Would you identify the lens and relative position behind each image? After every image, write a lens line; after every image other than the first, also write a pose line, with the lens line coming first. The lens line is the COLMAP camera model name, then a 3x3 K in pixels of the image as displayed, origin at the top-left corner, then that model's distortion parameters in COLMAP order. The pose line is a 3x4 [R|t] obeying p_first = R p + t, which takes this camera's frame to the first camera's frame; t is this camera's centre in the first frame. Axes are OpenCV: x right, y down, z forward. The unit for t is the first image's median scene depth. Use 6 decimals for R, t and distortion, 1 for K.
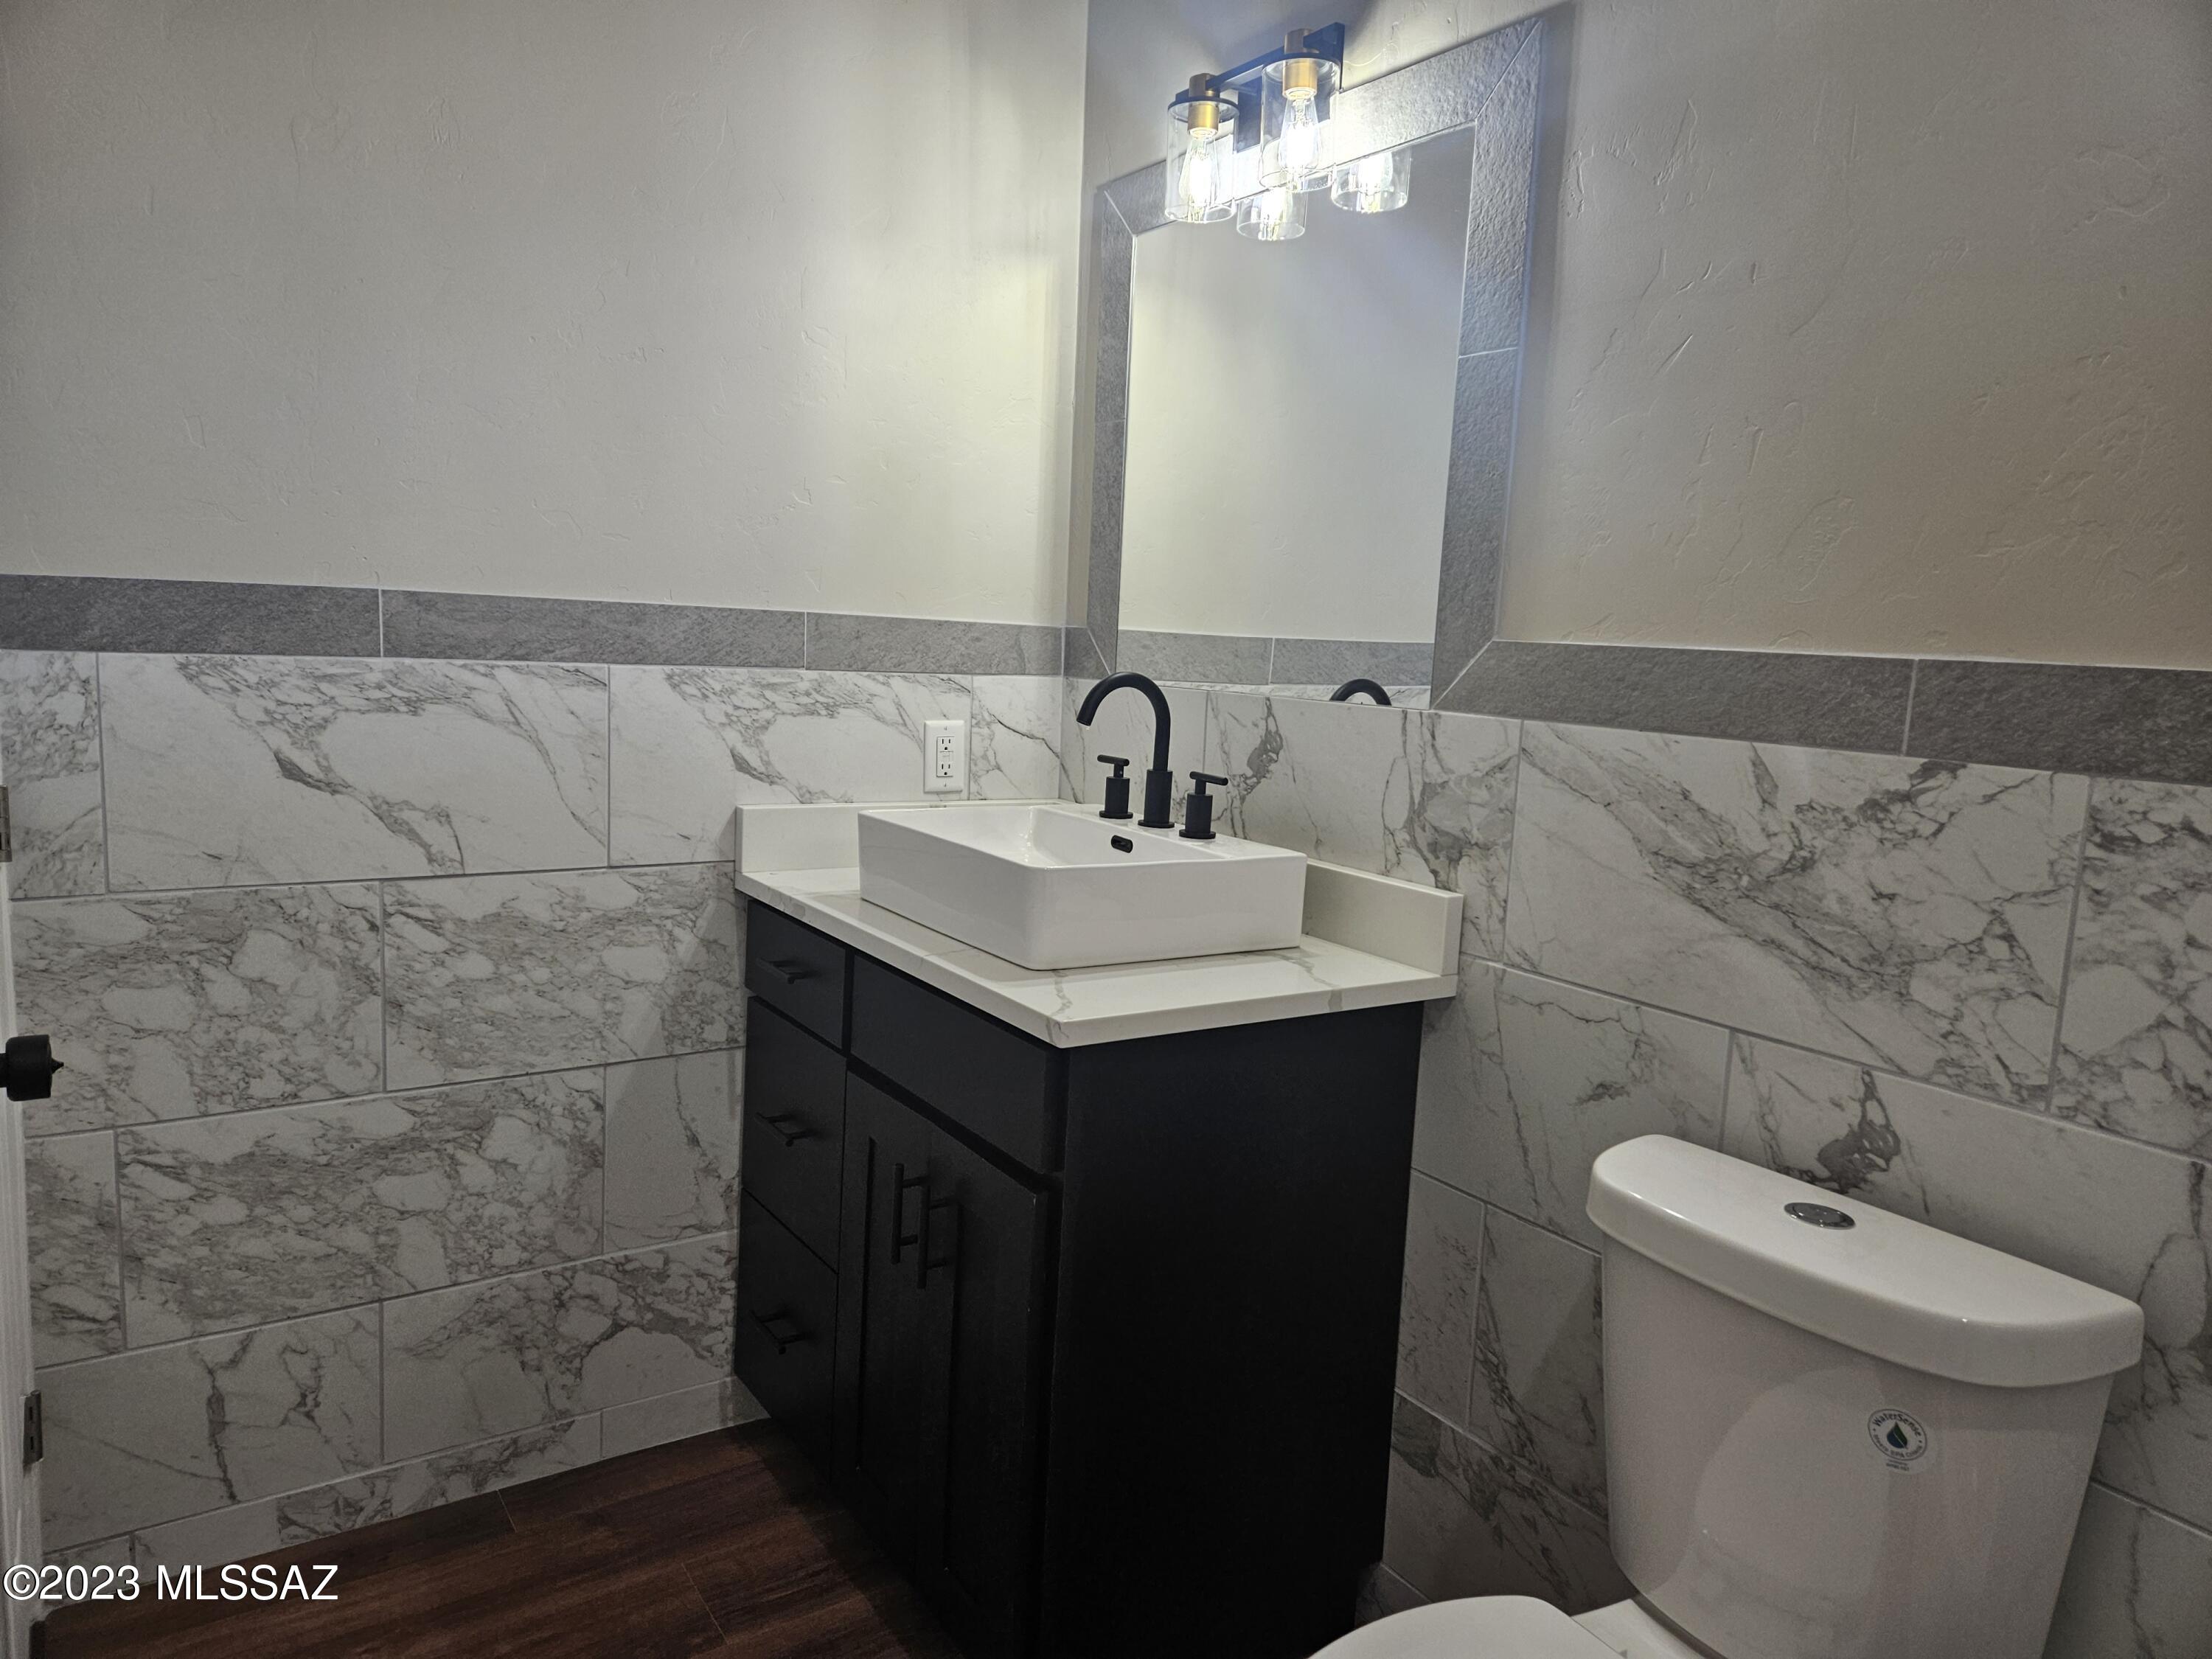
lens RADIAL K [[1494.5, 0, 1106.0], [0, 1494.5, 829.5], [0, 0, 1]] dist [0.081429, -0.076783]
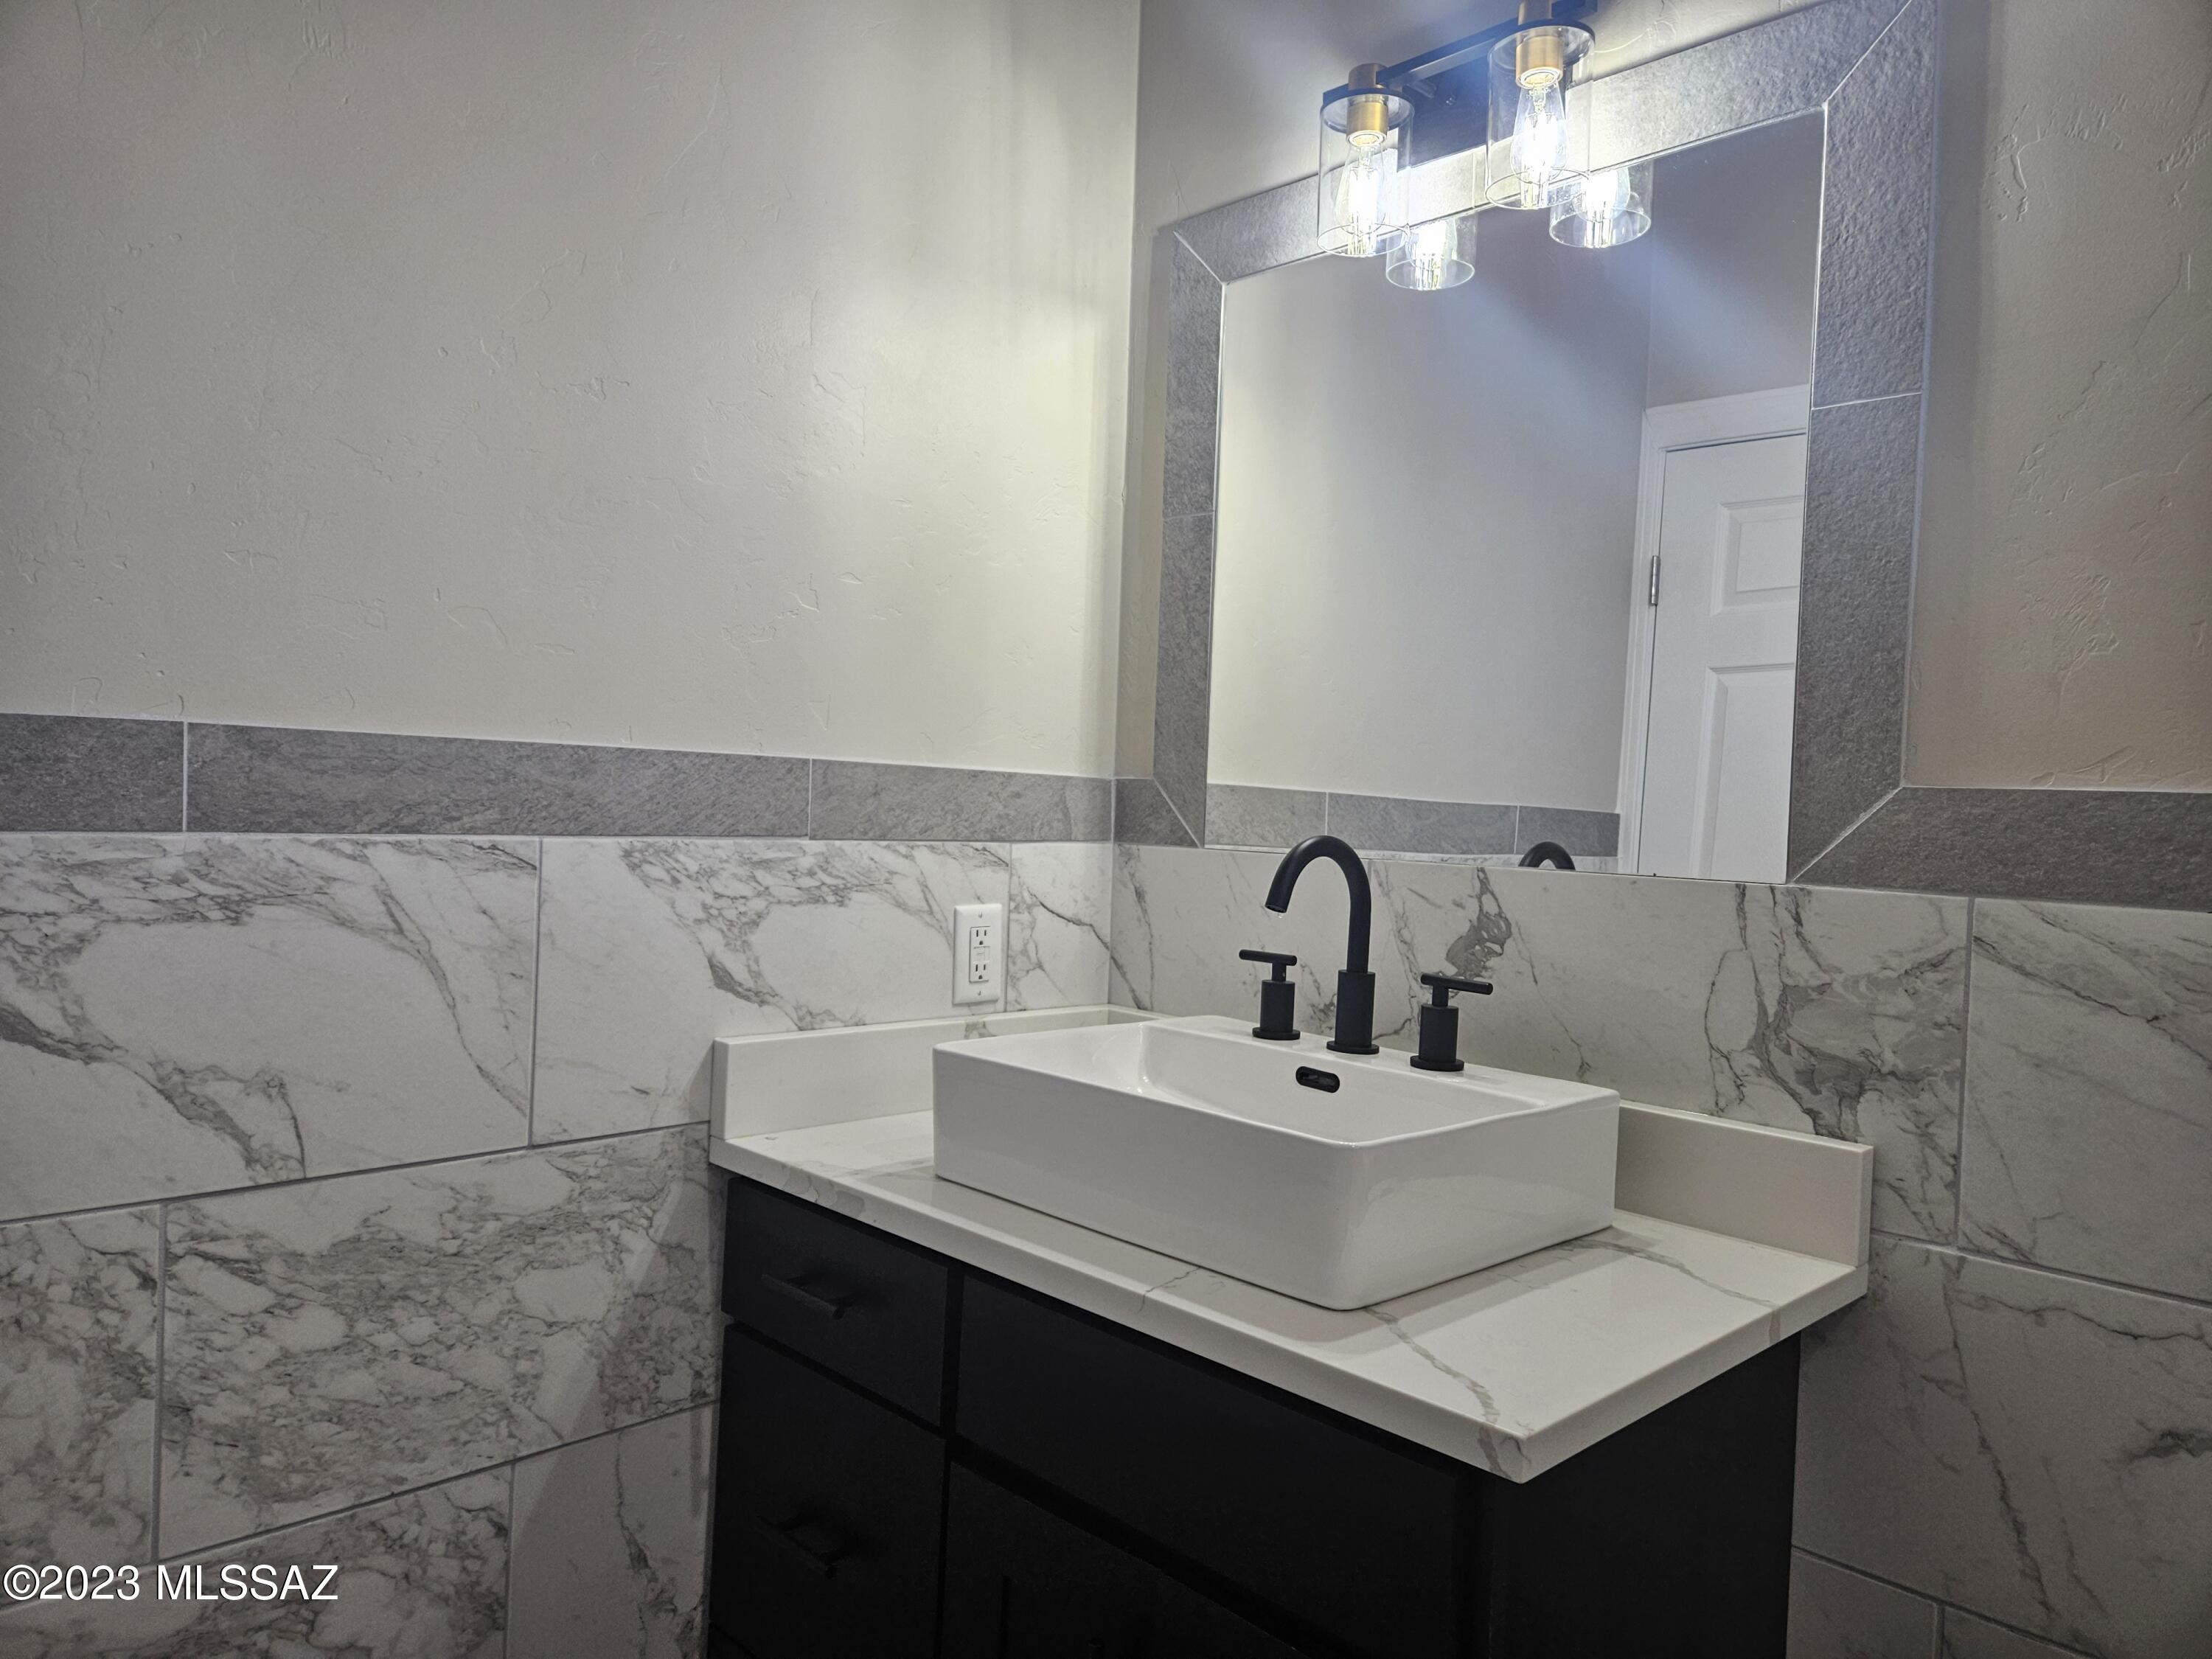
lens RADIAL K [[1494.5, 0, 1106.0], [0, 1494.5, 829.5], [0, 0, 1]] dist [0.081429, -0.076783]
pose [[0.981926, -0.012566, 0.188848, -0.214859], [0.032793, 0.993998, -0.104366, -0.036038], [-0.186403, 0.108673, 0.976445, 0.311492]]
